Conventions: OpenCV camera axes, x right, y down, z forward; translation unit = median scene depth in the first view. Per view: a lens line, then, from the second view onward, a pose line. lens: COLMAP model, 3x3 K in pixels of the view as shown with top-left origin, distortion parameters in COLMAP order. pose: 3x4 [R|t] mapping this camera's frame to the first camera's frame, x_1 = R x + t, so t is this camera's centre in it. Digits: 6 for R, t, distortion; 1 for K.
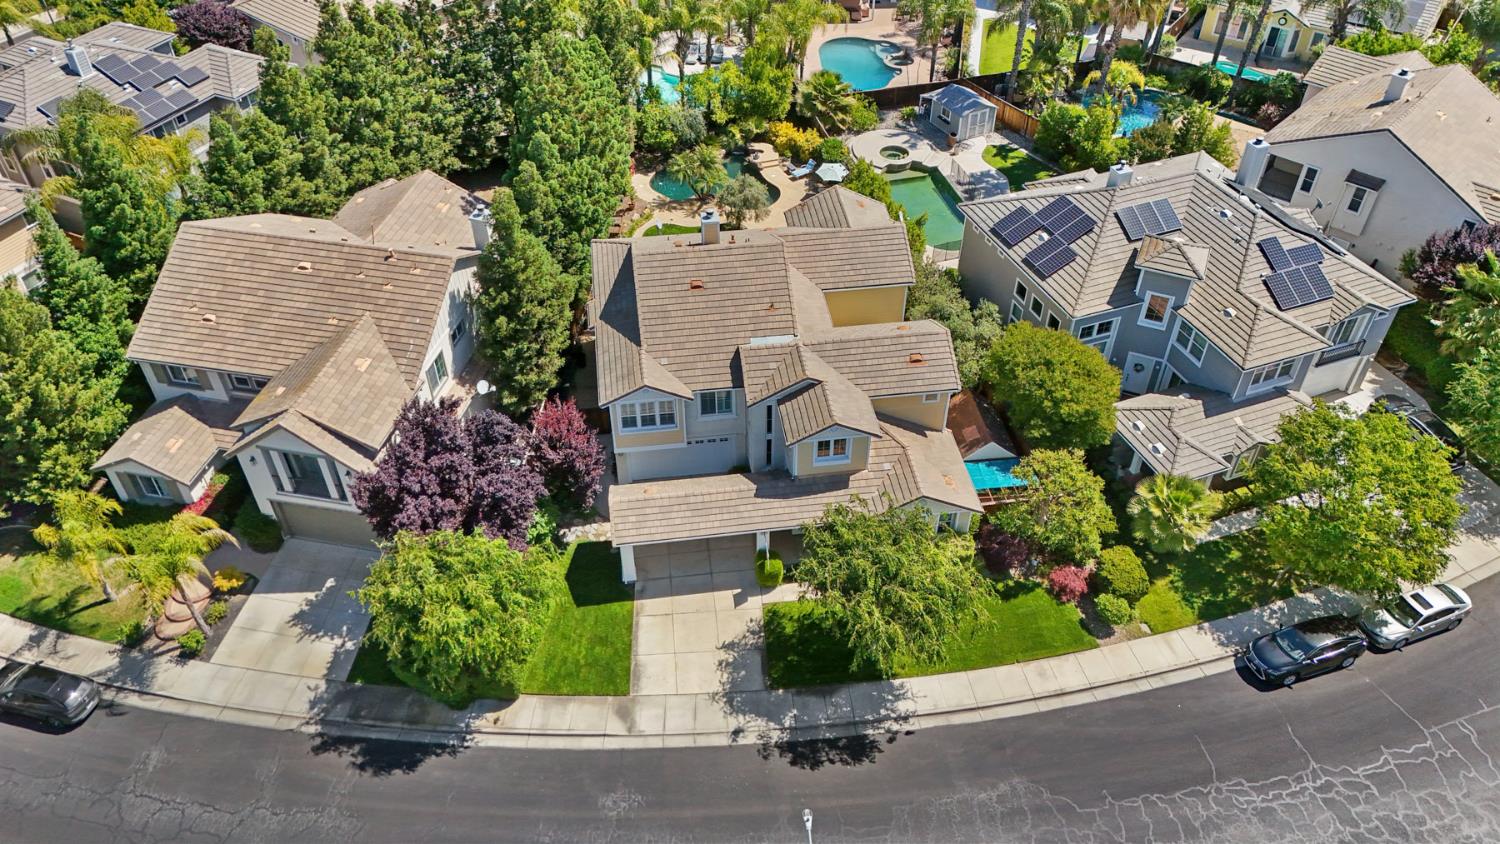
lens RADIAL K [[1154.7, 0, 741.1], [0, 1154.7, 423.8], [0, 0, 1]] dist [0.055419, -0.041628]
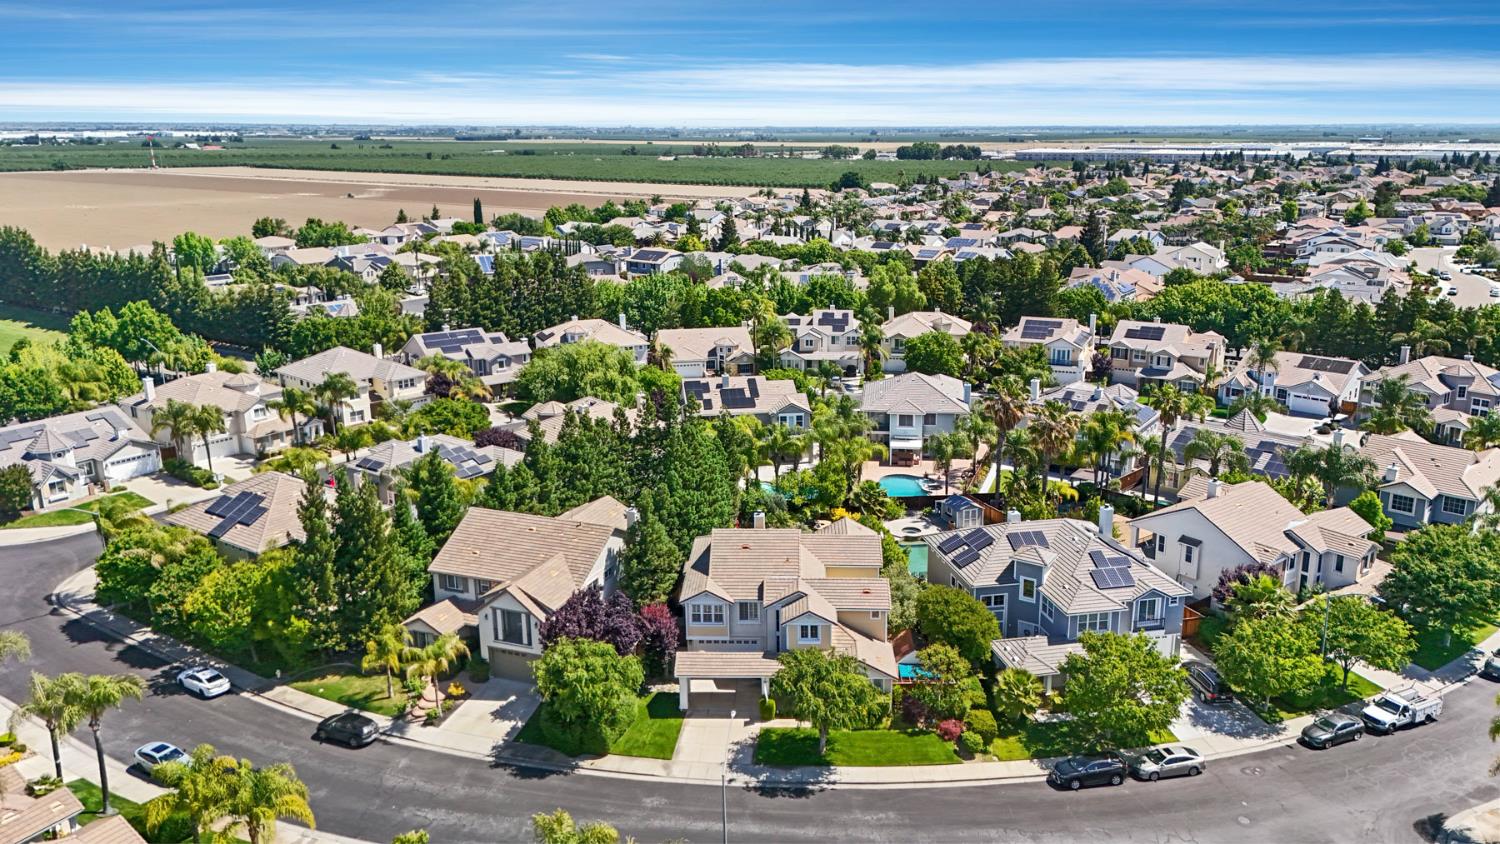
lens RADIAL K [[1154.7, 0, 755.0], [0, 1154.7, 426.2], [0, 0, 1]] dist [0.055419, -0.041628]
pose [[0.986927, 0.041529, -0.155723, 0.244431], [-0.105285, 0.897688, -0.427868, 0.470557], [0.122022, 0.438670, 0.890326, -0.641272]]
